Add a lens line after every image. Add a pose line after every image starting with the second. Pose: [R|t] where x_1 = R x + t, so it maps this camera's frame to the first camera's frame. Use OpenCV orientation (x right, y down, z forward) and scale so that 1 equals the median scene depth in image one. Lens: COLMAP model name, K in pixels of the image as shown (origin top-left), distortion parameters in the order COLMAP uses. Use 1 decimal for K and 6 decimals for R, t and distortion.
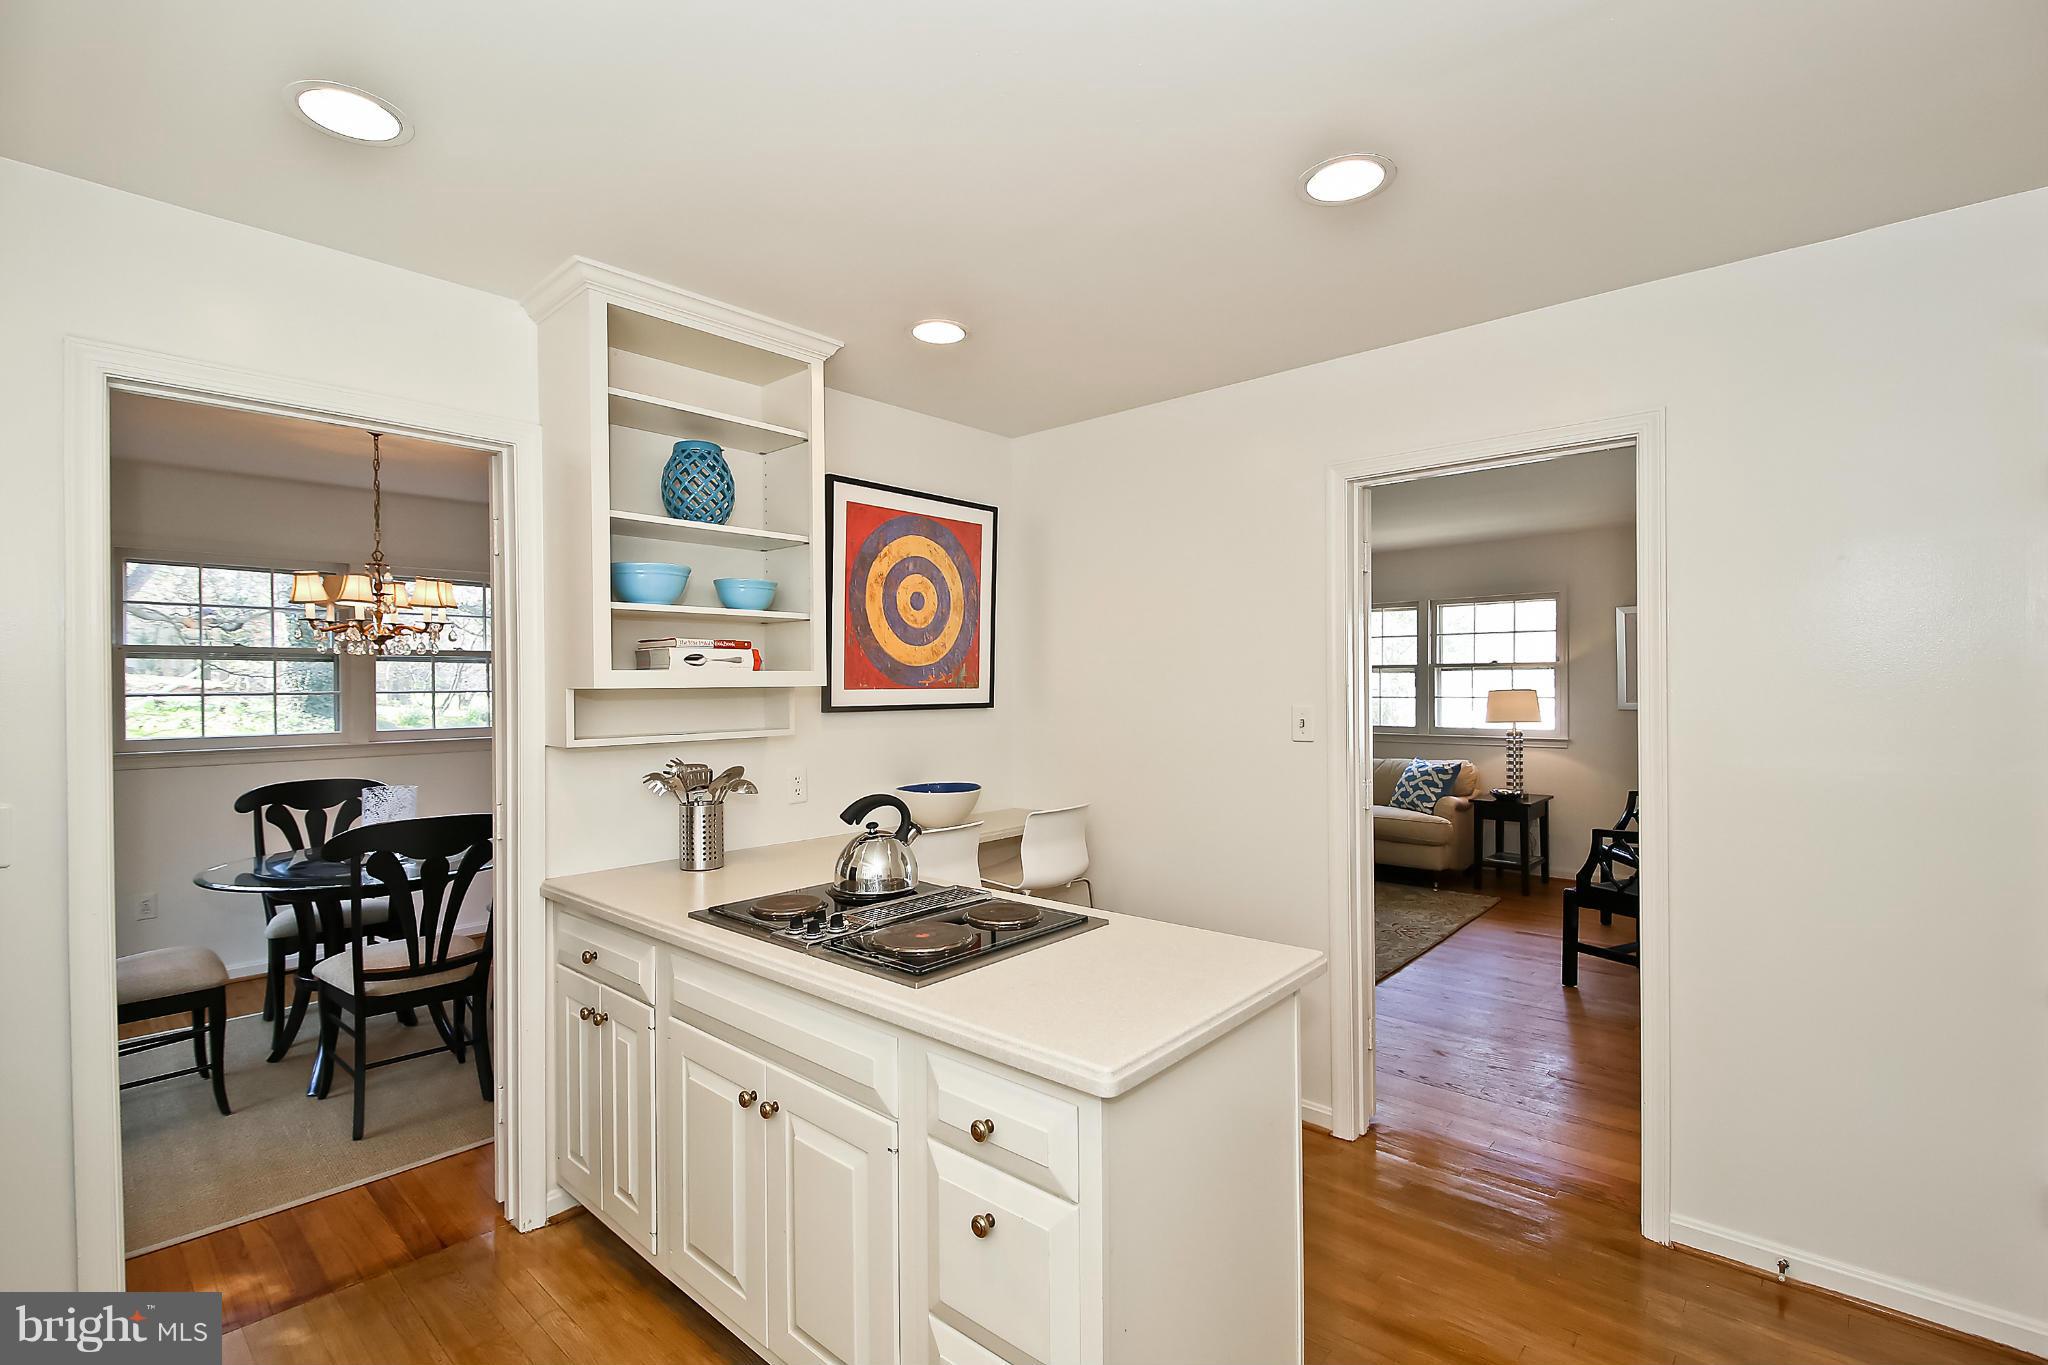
lens RADIAL K [[921.1, 0, 1024.0], [0, 921.1, 682.5], [0, 0, 1]] dist [0.002412, -0.010498]
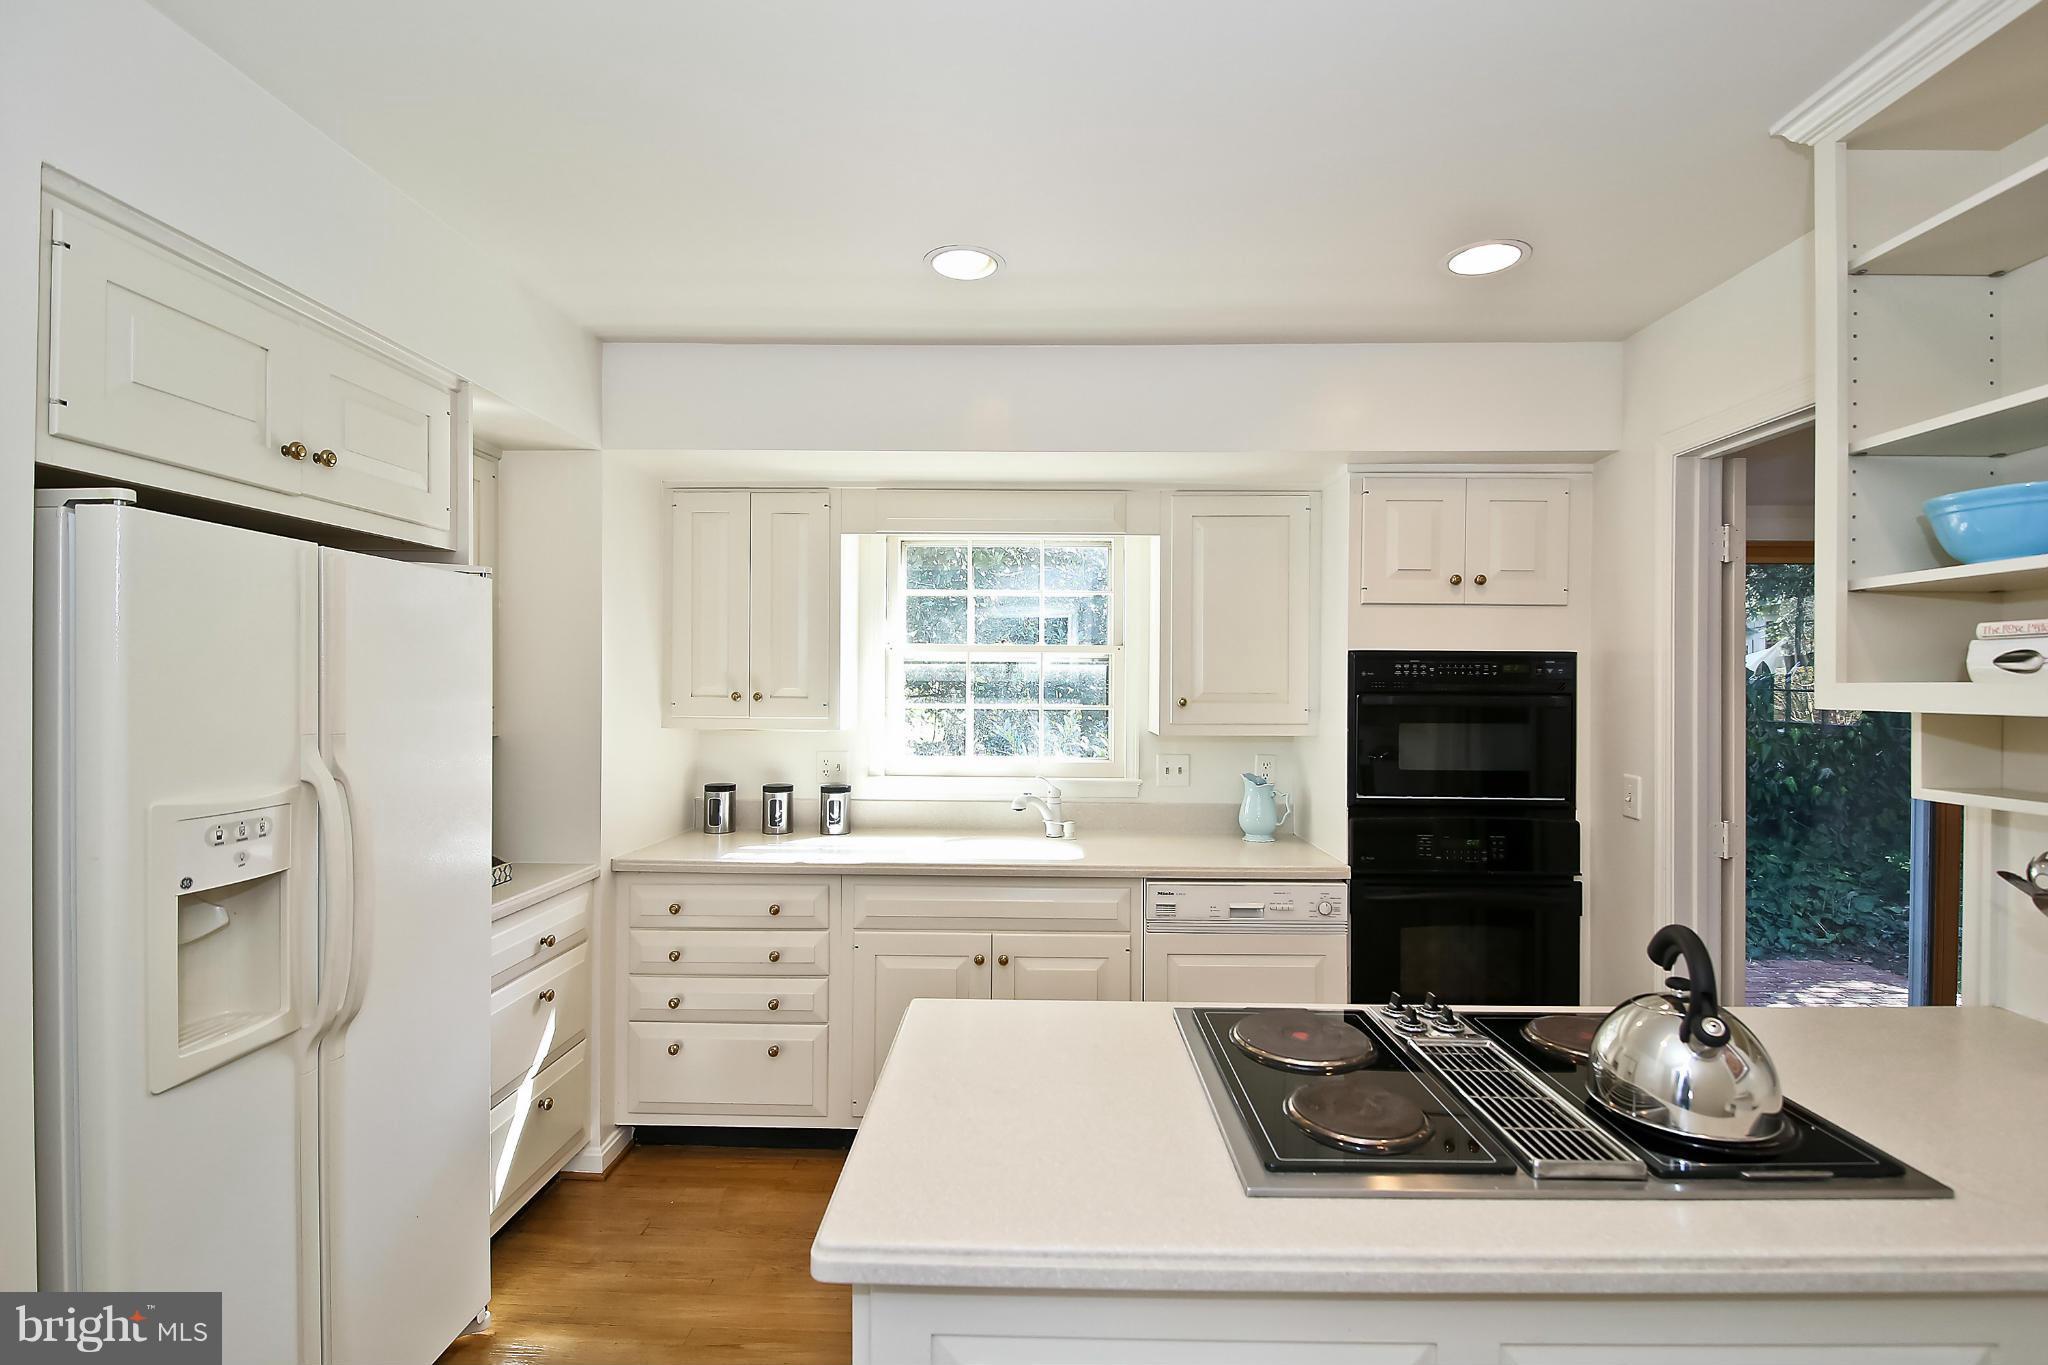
lens RADIAL K [[921.1, 0, 1024.0], [0, 921.1, 682.5], [0, 0, 1]] dist [0.002412, -0.010498]
pose [[-0.757536, 0.001156, -0.652793, 0.317400], [-0.001057, 0.999995, 0.002998, -0.010557], [0.652793, 0.002961, -0.757531, 0.802596]]
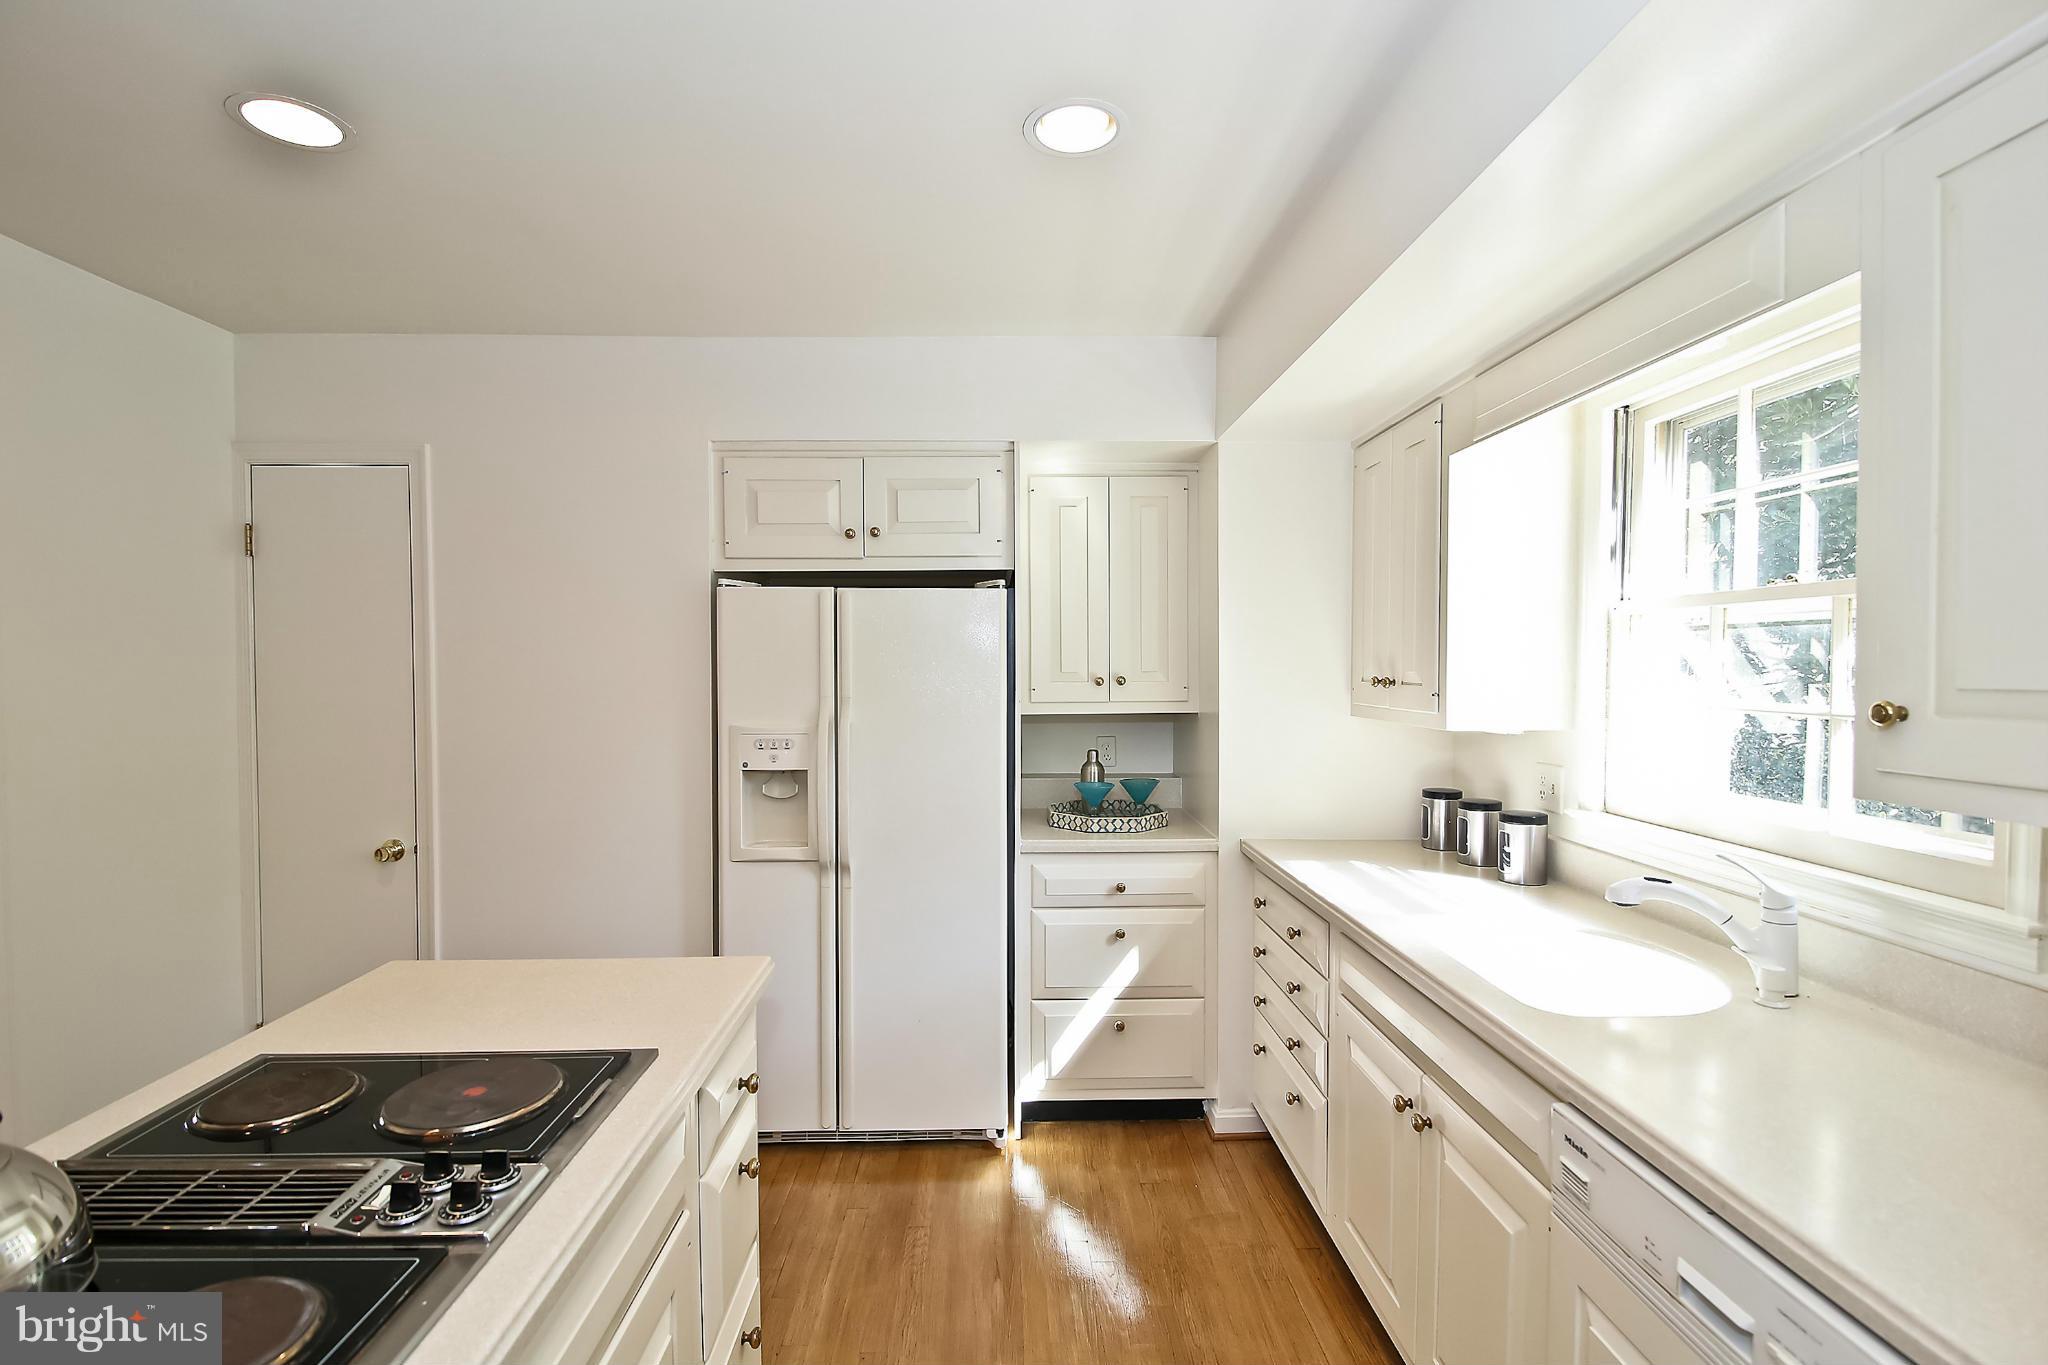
lens RADIAL K [[921.1, 0, 1024.0], [0, 921.1, 682.5], [0, 0, 1]] dist [0.002412, -0.010498]
pose [[-0.684170, -0.000897, 0.729322, -0.468988], [0.006595, 0.999951, 0.007417, 0.000488], [-0.729292, 0.009884, -0.684131, 0.638470]]
